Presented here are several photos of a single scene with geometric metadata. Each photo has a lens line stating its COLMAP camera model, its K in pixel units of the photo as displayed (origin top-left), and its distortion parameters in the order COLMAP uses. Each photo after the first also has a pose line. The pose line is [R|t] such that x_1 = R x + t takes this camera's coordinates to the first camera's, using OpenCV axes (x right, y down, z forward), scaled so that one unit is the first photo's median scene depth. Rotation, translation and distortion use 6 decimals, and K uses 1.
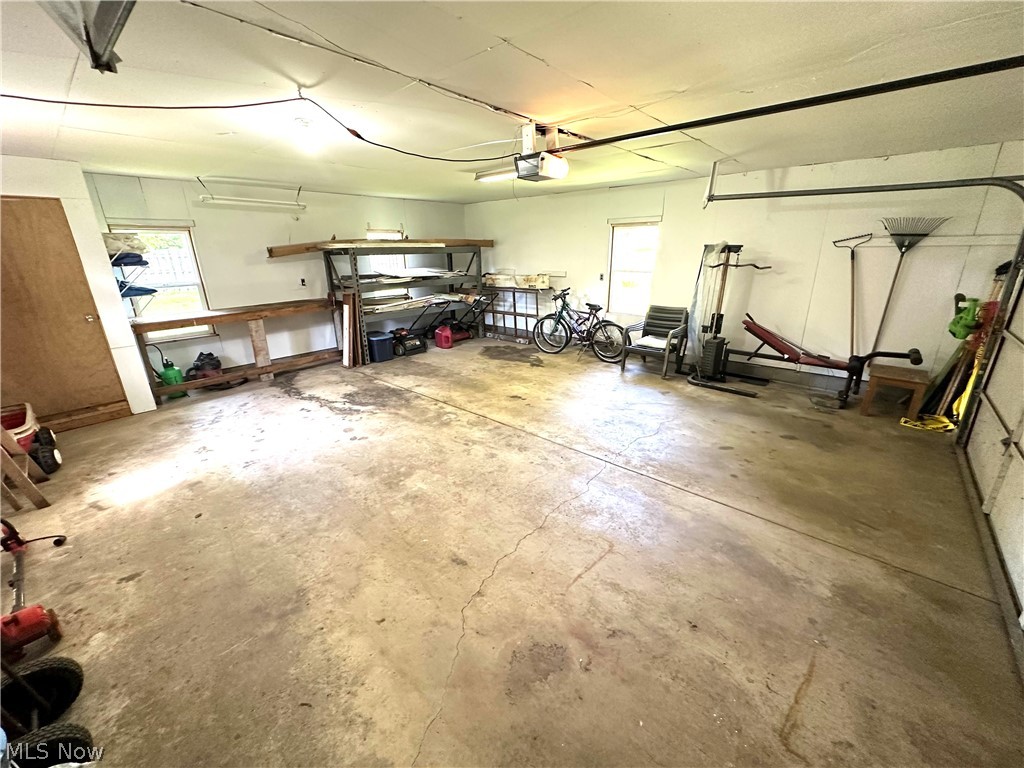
lens RADIAL K [[408.6, 0, 510.6], [0, 408.6, 383.7], [0, 0, 1]] dist [-0.001443, -0.000708]
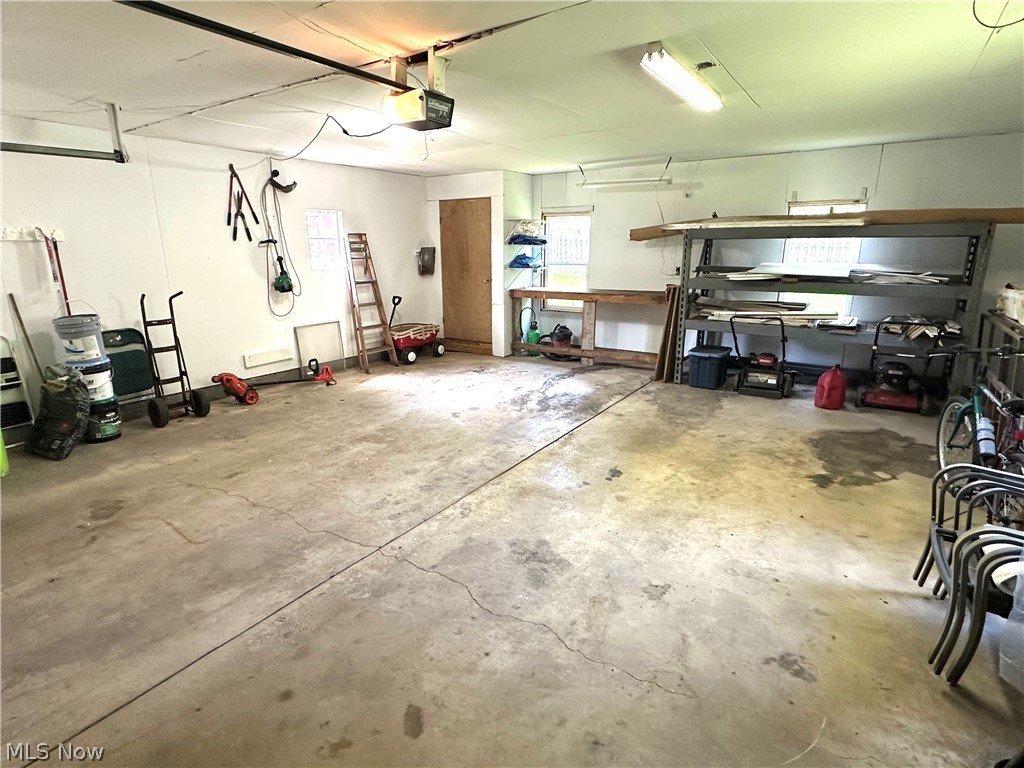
lens RADIAL K [[528.7, 0, 505.3], [0, 528.7, 386.7], [0, 0, 1]] dist [-0.000202, -0.000019]
pose [[0.129757, 0.267239, -0.954854, 0.697011], [-0.312846, 0.924841, 0.216326, -0.200589], [0.940899, 0.270652, 0.203610, 0.670575]]
